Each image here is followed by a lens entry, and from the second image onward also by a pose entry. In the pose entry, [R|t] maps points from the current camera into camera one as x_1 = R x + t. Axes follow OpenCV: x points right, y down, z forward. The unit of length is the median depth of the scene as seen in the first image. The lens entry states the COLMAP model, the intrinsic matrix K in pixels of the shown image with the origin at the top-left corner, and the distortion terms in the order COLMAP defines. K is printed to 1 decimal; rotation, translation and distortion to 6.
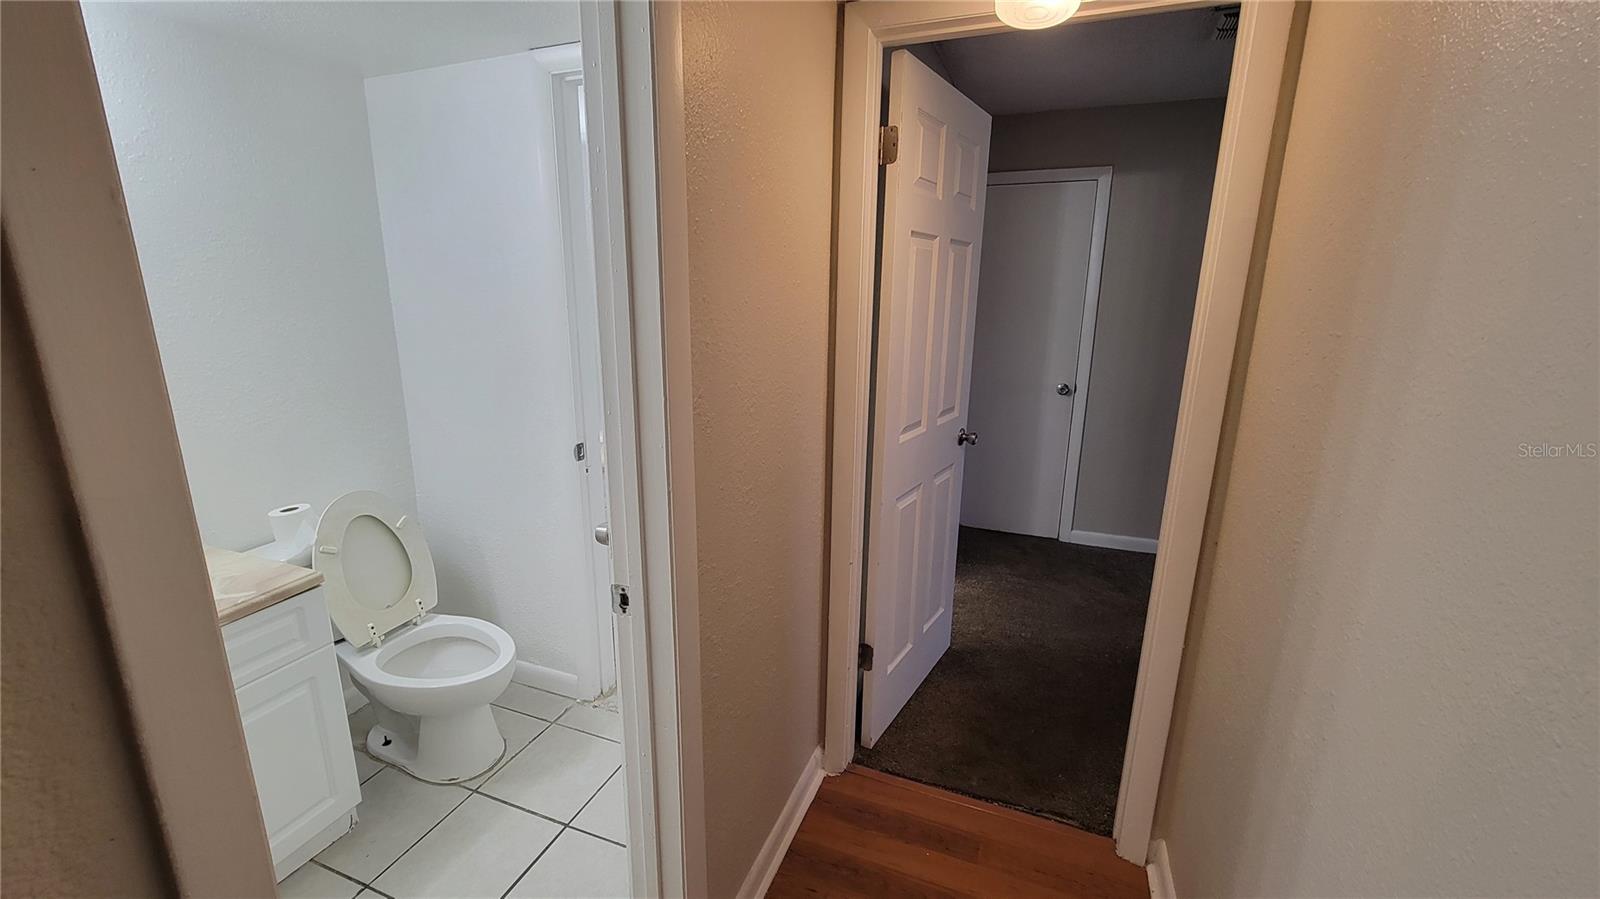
lens RADIAL K [[652.6, 0, 792.3], [0, 652.6, 450.6], [0, 0, 1]] dist [-0.001130, 0.000980]
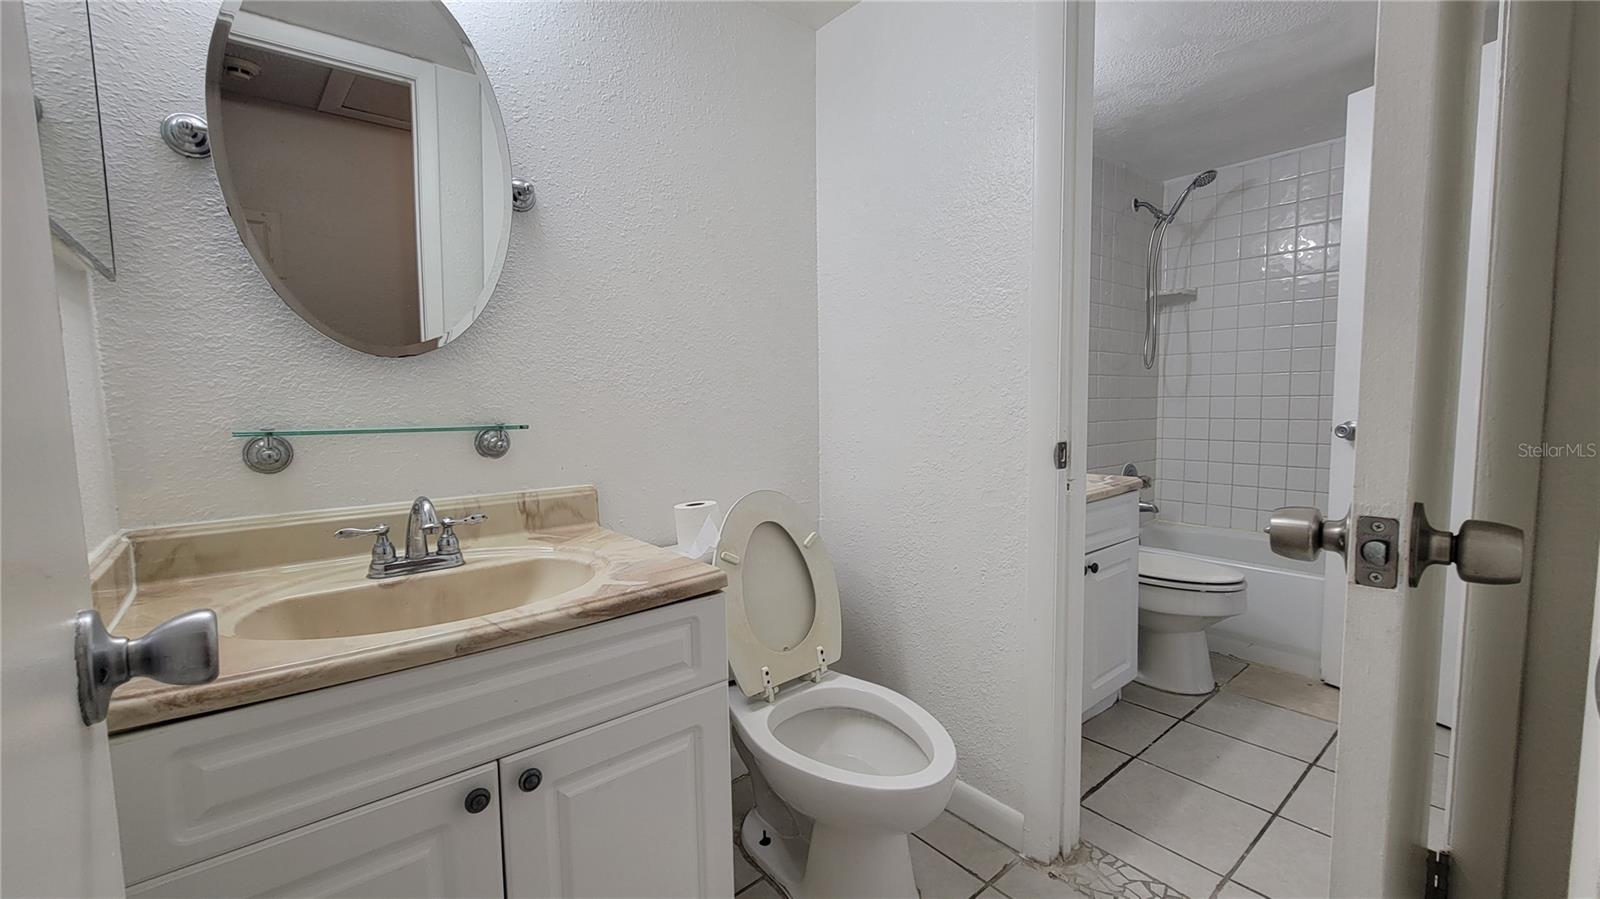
lens RADIAL K [[652.6, 0, 792.3], [0, 652.6, 450.6], [0, 0, 1]] dist [-0.001130, 0.000980]
pose [[0.871073, 0.018296, -0.490812, -0.257830], [-0.092952, 0.987388, -0.128160, 0.113338], [0.482277, 0.157259, 0.861788, 0.334246]]
